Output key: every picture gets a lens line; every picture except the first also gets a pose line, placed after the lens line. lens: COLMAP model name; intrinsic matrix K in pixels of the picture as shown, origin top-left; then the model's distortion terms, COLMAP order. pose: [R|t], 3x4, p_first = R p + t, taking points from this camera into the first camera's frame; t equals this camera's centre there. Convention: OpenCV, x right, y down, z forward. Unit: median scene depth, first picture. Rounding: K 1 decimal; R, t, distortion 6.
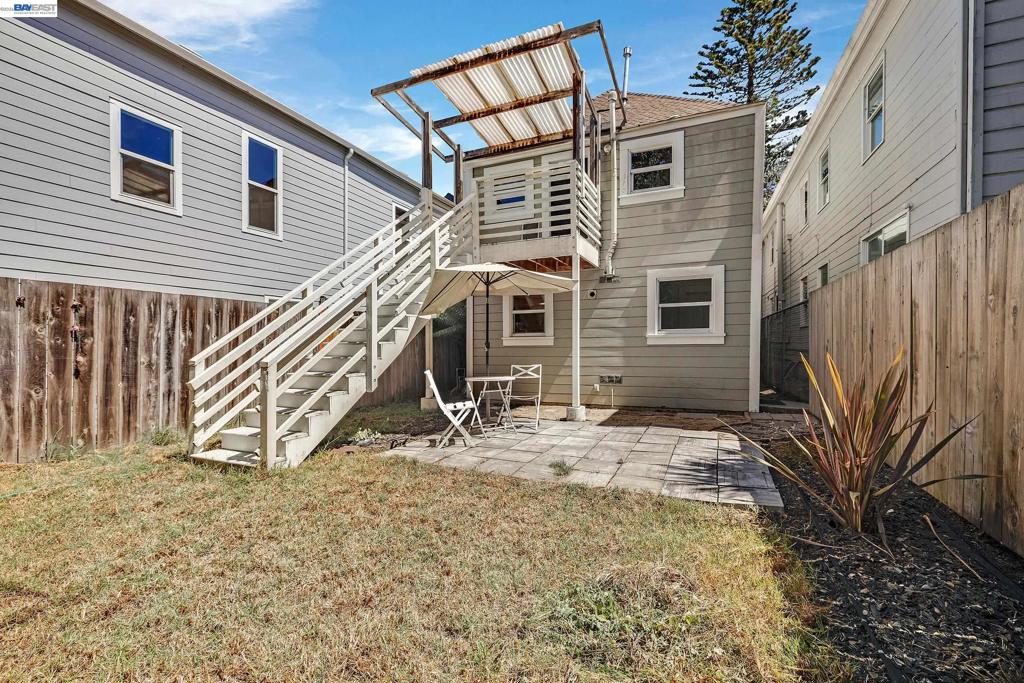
lens RADIAL K [[433.2, 0, 504.7], [0, 433.2, 351.2], [0, 0, 1]] dist [-0.000971, -0.000185]
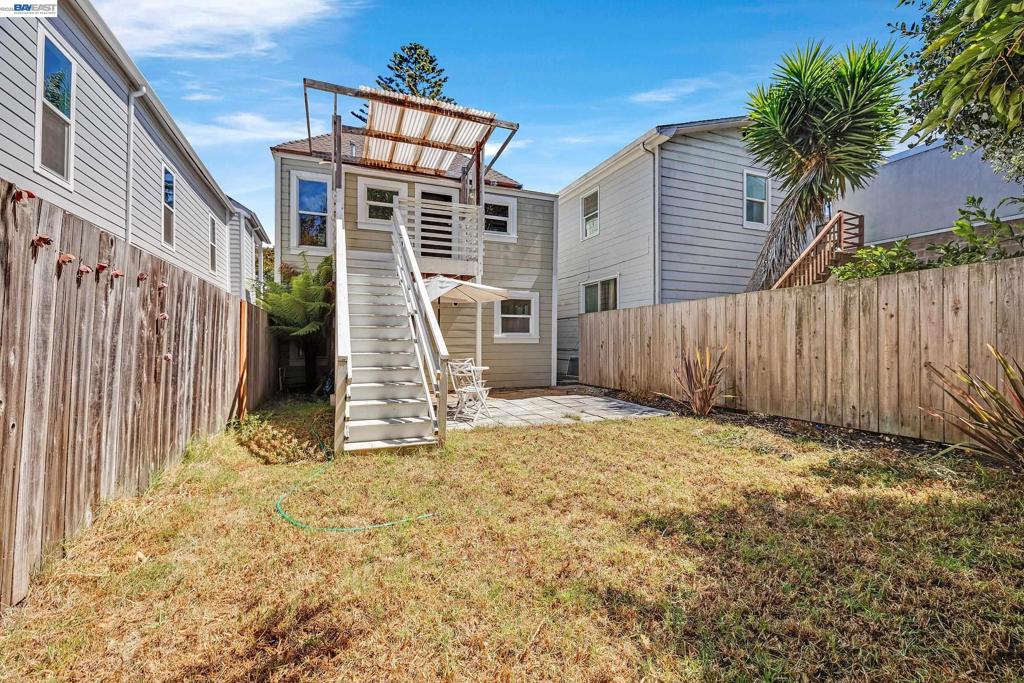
lens RADIAL K [[426.2, 0, 512.0], [0, 426.2, 341.5], [0, 0, 1]] dist [-0.002401, -0.000113]
pose [[0.693664, 0.009998, 0.720230, -0.656024], [0.004658, 0.999821, -0.018365, 0.004524], [-0.720284, 0.016094, 0.693493, 0.013441]]
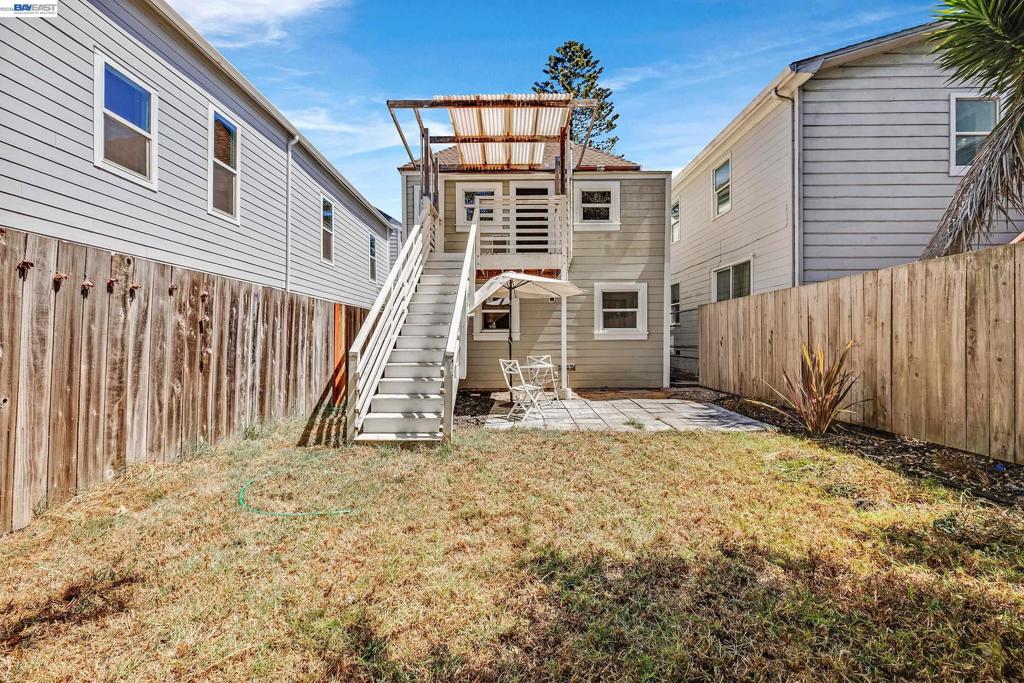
lens RADIAL K [[427.7, 0, 508.4], [0, 427.7, 340.9], [0, 0, 1]] dist [-0.000960, -0.000180]
pose [[0.917434, 0.003395, 0.397874, -0.445996], [0.002456, 0.999896, -0.014196, 0.005954], [-0.397881, 0.014001, 0.917330, -0.079238]]
